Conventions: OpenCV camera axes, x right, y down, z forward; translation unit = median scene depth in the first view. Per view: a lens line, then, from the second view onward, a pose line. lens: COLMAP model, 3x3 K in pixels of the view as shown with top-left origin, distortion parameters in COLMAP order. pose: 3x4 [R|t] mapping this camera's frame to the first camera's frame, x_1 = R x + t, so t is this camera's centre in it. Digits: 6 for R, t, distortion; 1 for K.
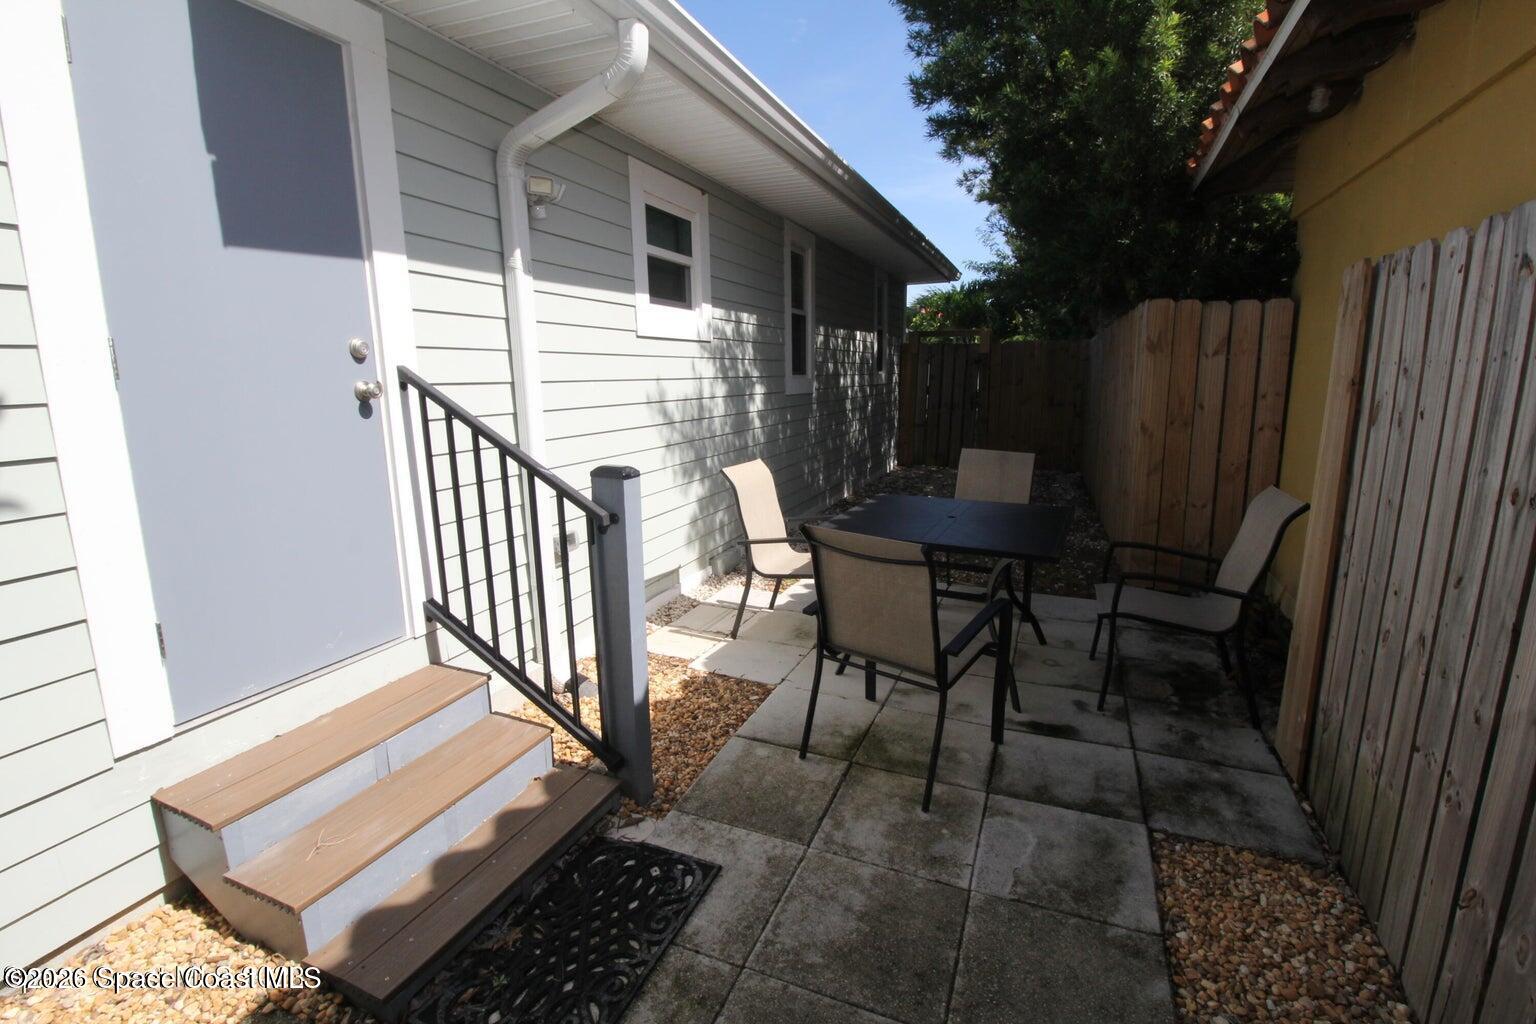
lens RADIAL K [[709.7, 0, 769.8], [0, 709.7, 510.0], [0, 0, 1]] dist [-0.000507, -0.000258]
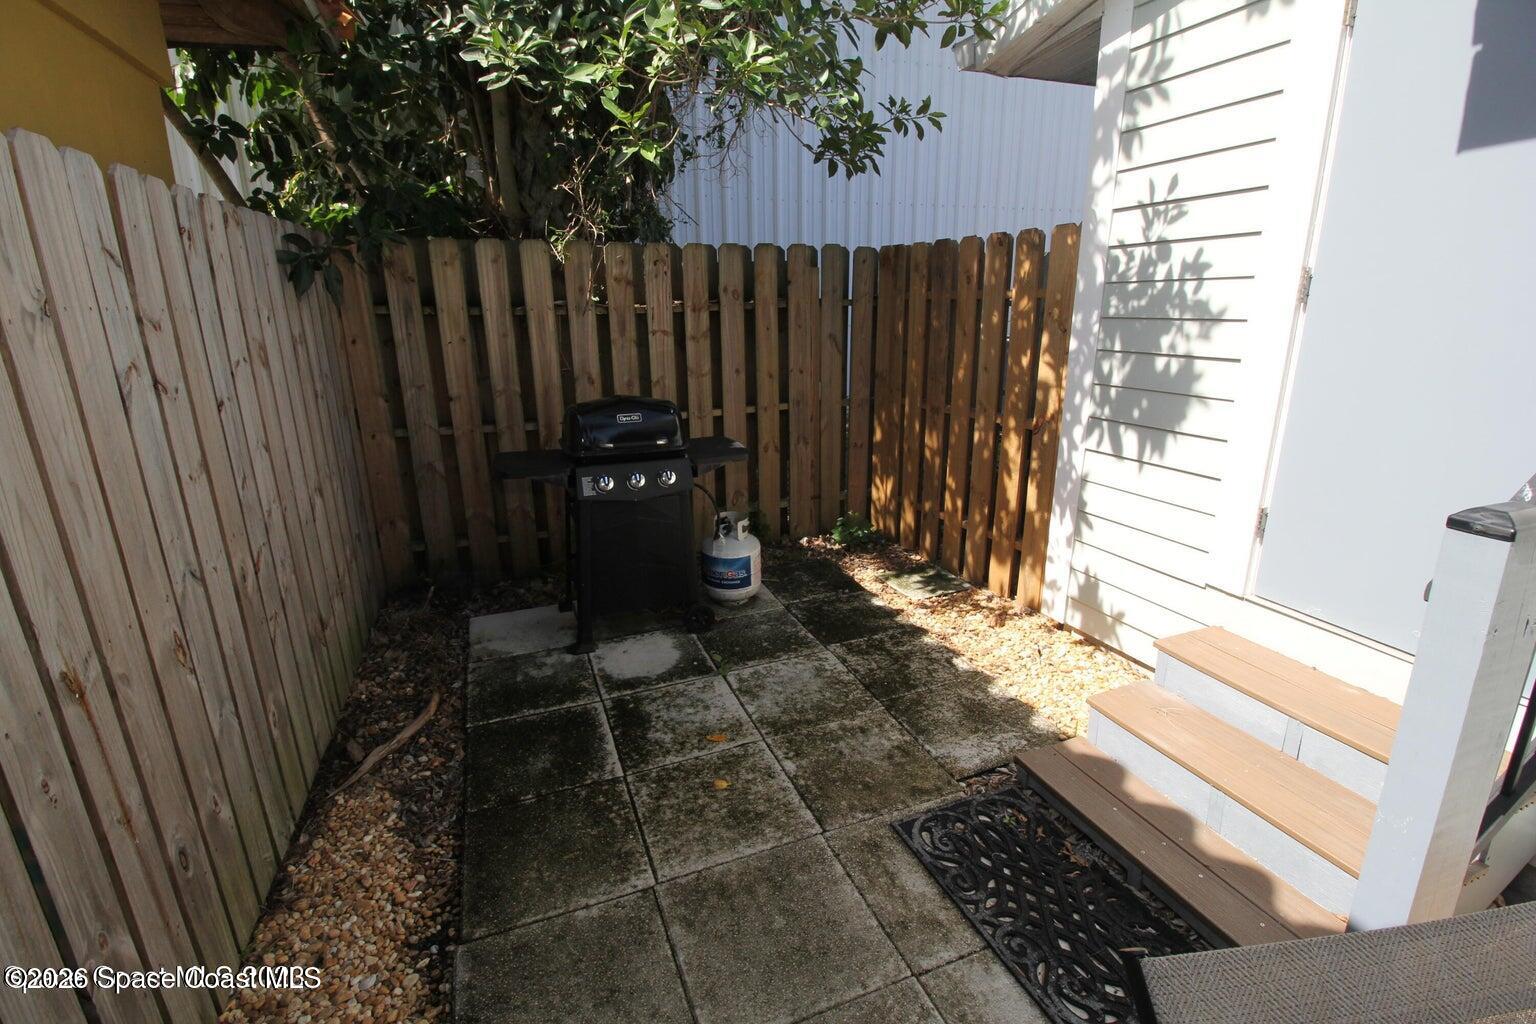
lens RADIAL K [[709.7, 0, 770.6], [0, 709.7, 510.9], [0, 0, 1]] dist [-0.000507, -0.000258]
pose [[-0.717778, 0.209160, -0.664114, 0.531342], [-0.118666, 0.903110, 0.412686, -0.229675], [0.686086, 0.375025, -0.623412, 1.124236]]
